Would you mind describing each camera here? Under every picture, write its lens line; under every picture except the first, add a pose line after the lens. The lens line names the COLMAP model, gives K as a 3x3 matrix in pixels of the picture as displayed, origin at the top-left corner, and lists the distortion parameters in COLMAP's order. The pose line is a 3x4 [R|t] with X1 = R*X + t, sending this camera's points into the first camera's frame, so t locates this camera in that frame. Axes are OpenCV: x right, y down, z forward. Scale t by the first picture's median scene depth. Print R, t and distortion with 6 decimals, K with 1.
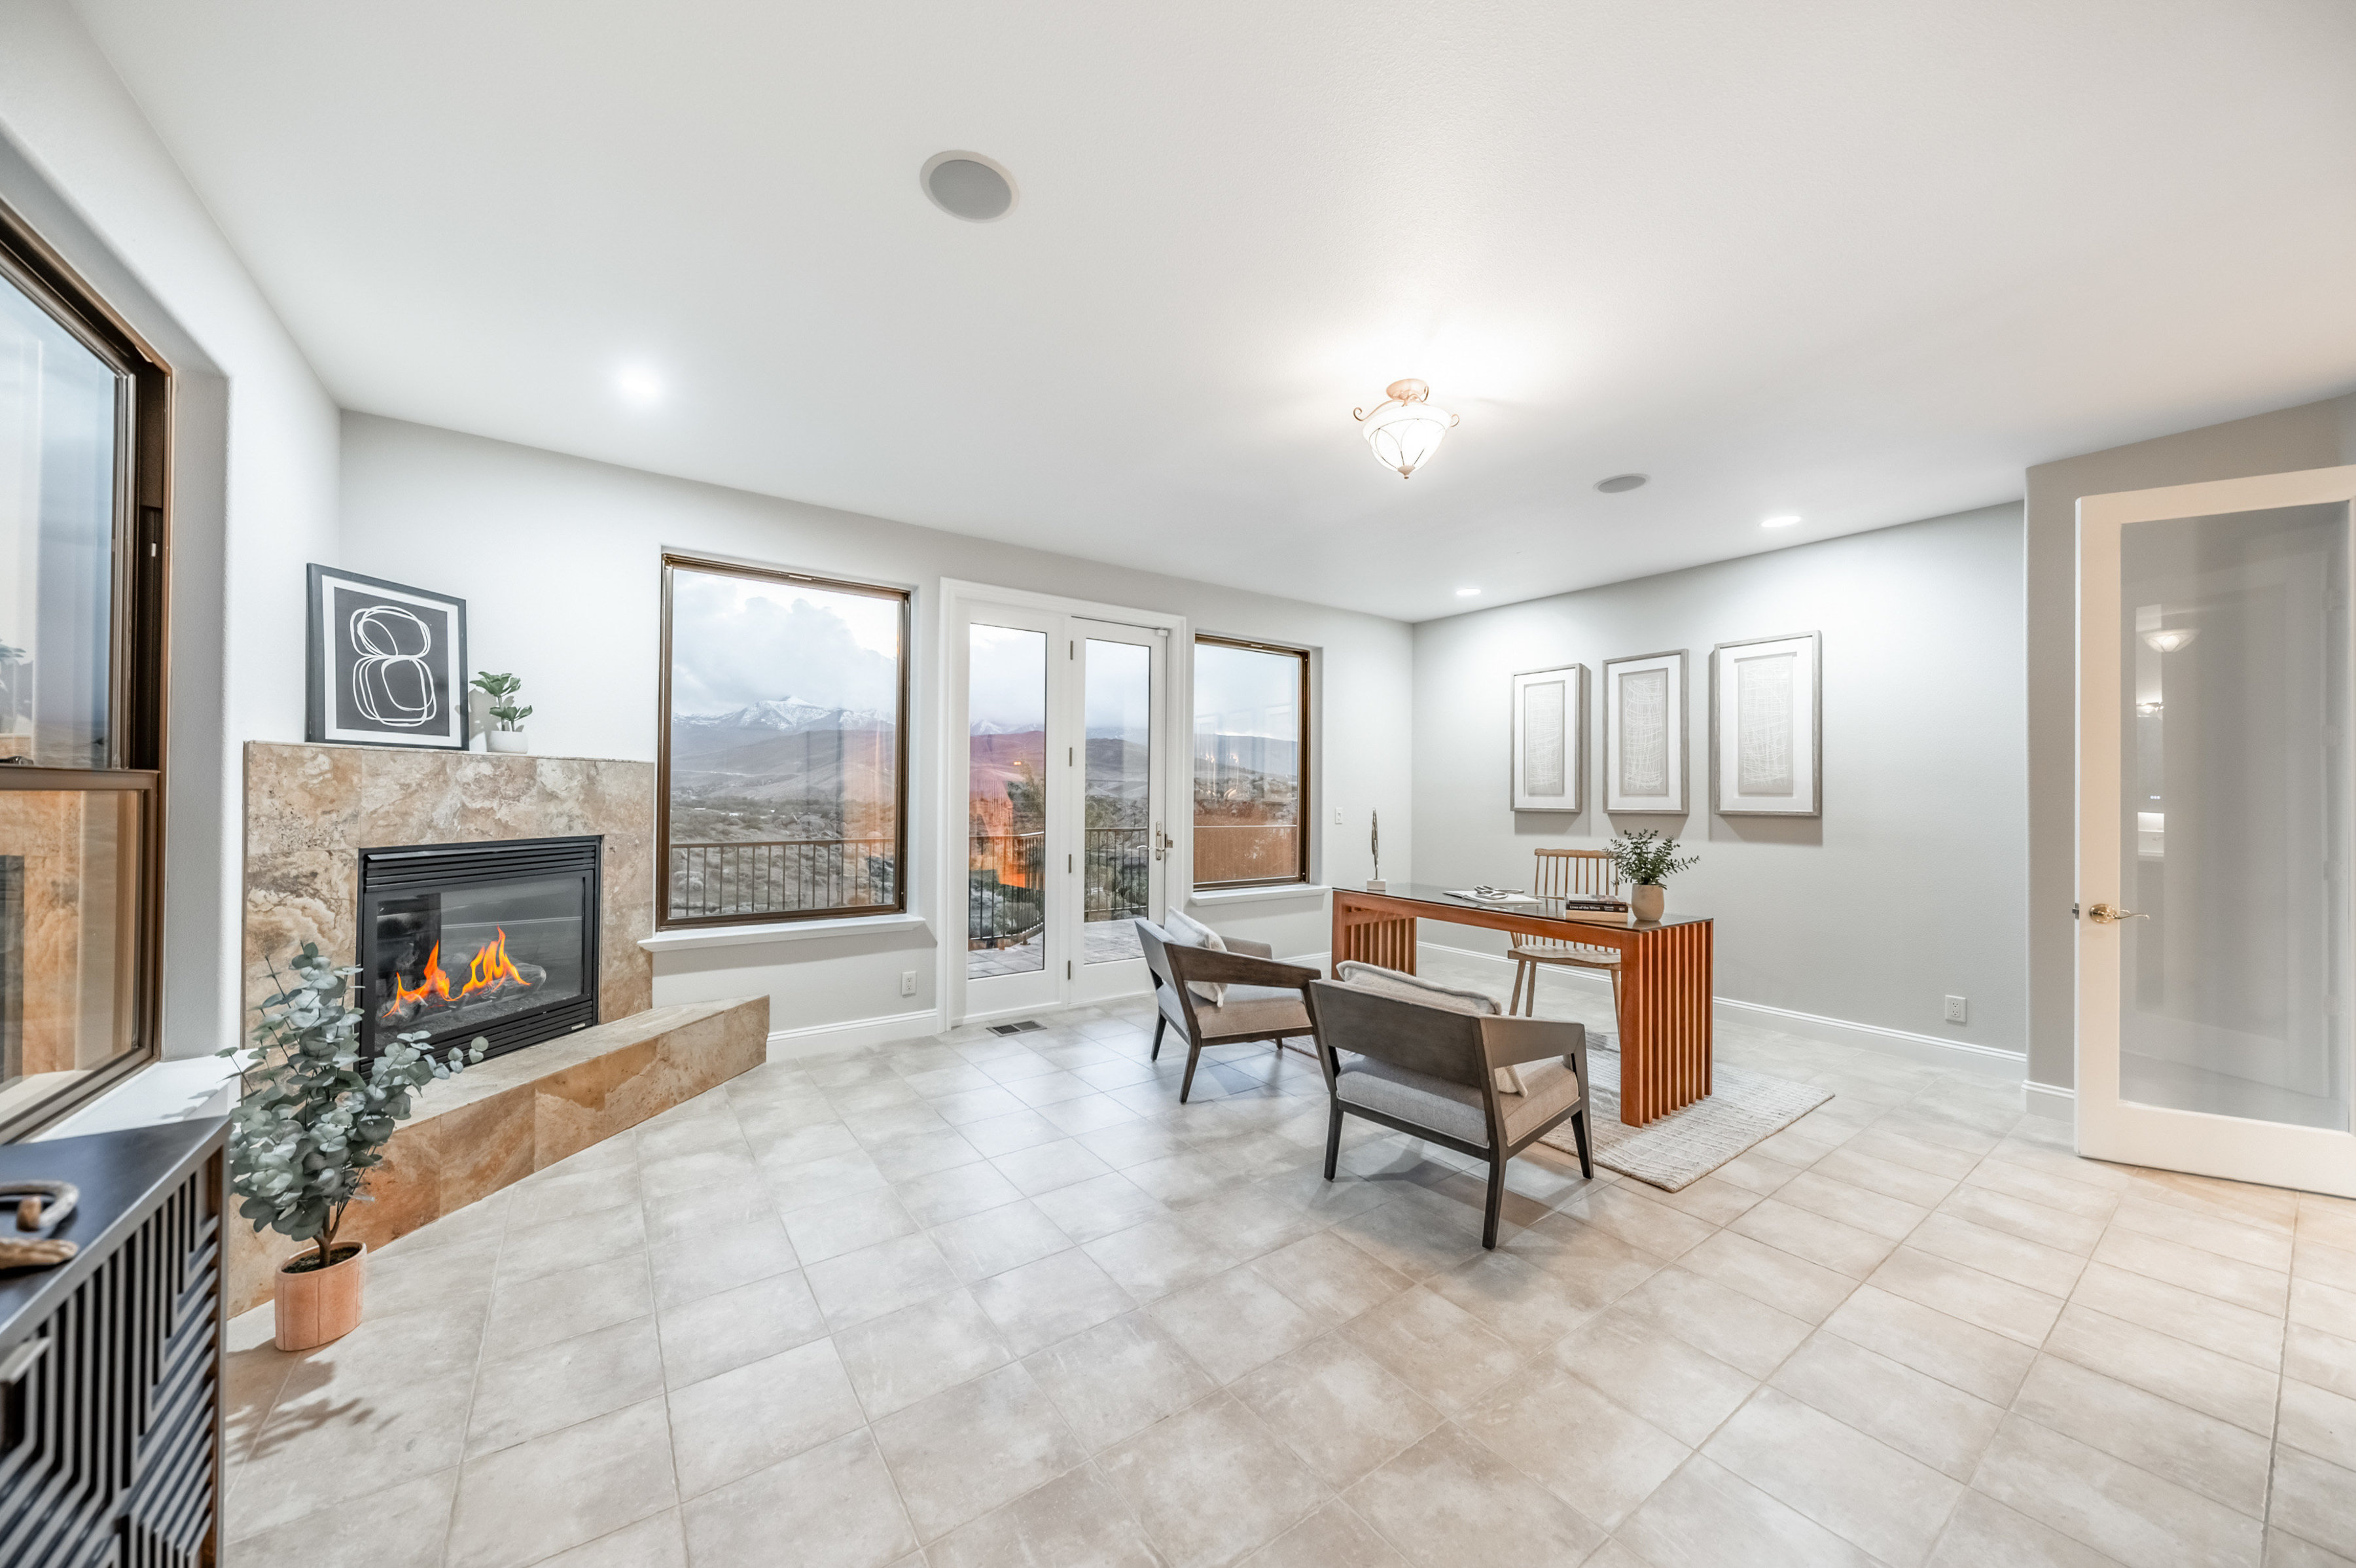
lens RADIAL K [[826.3, 0, 1175.0], [0, 826.3, 784.3], [0, 0, 1]] dist [0.005088, -0.000177]
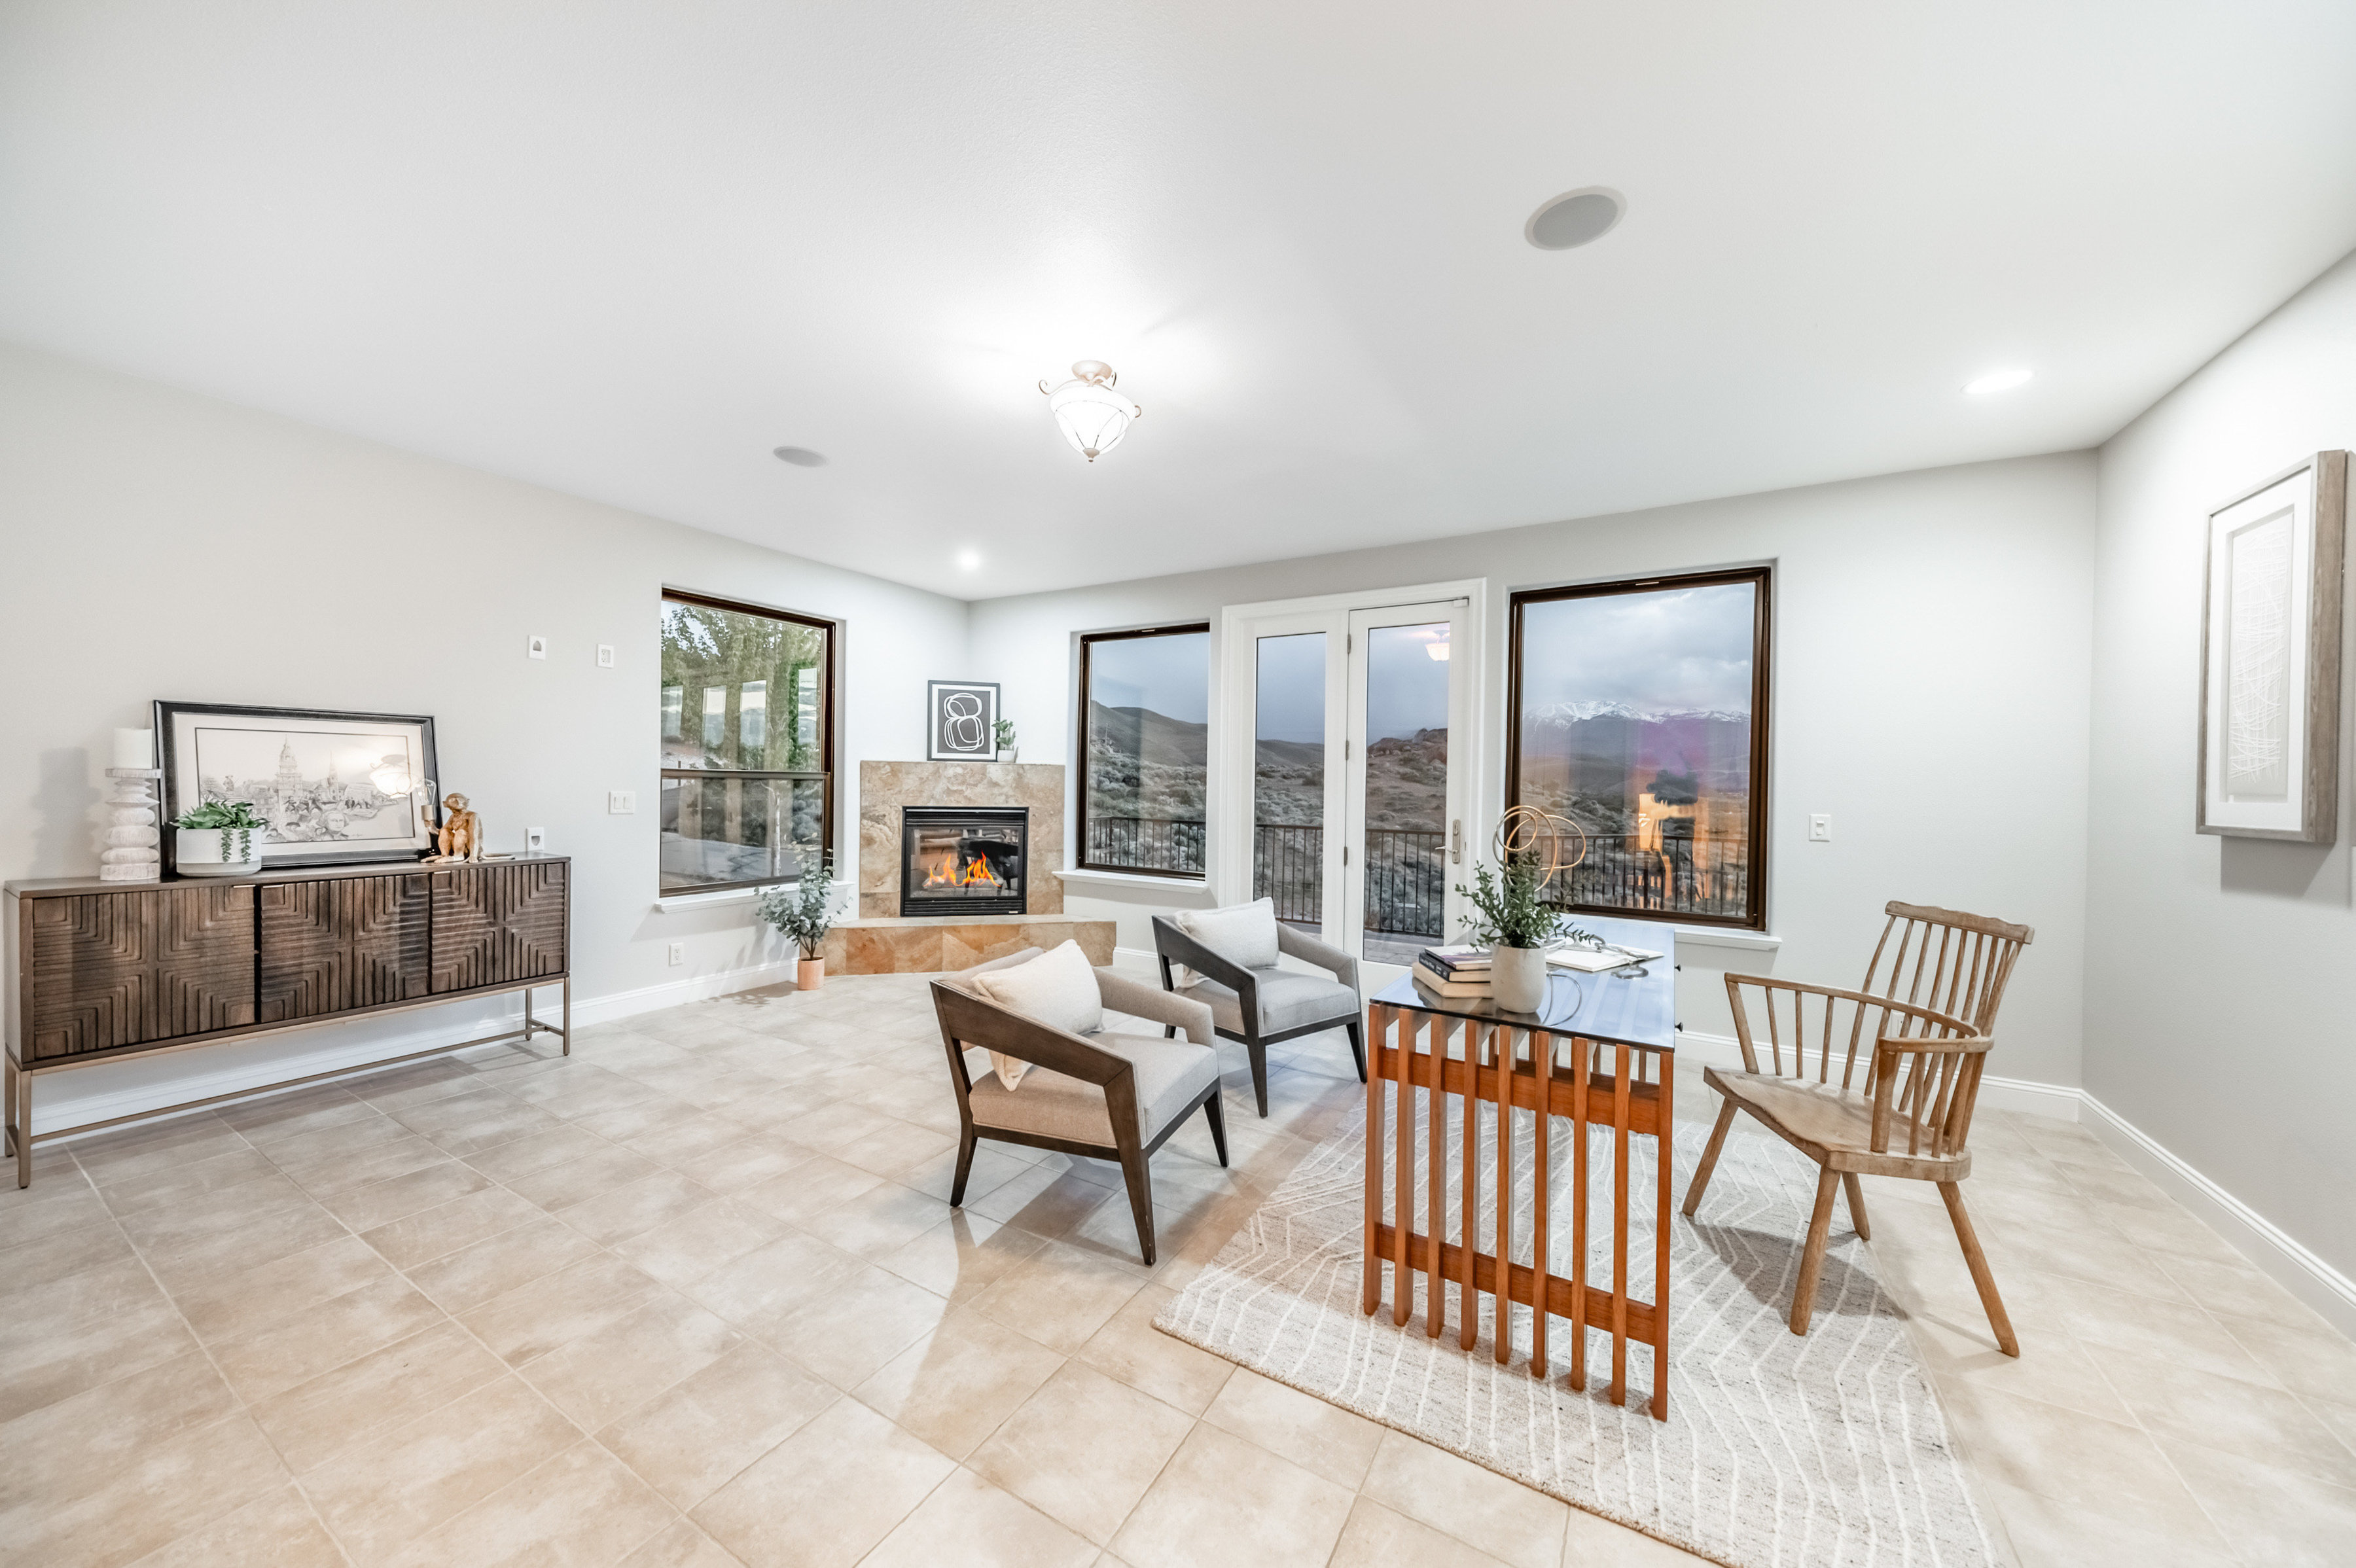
lens RADIAL K [[826.3, 0, 1180.9], [0, 826.3, 786.7], [0, 0, 1]] dist [0.005088, -0.000177]
pose [[0.395974, 0.002598, -0.918258, 1.213053], [-0.002703, 0.999995, 0.001663, 0.016505], [0.918258, 0.001824, 0.395979, 0.698280]]
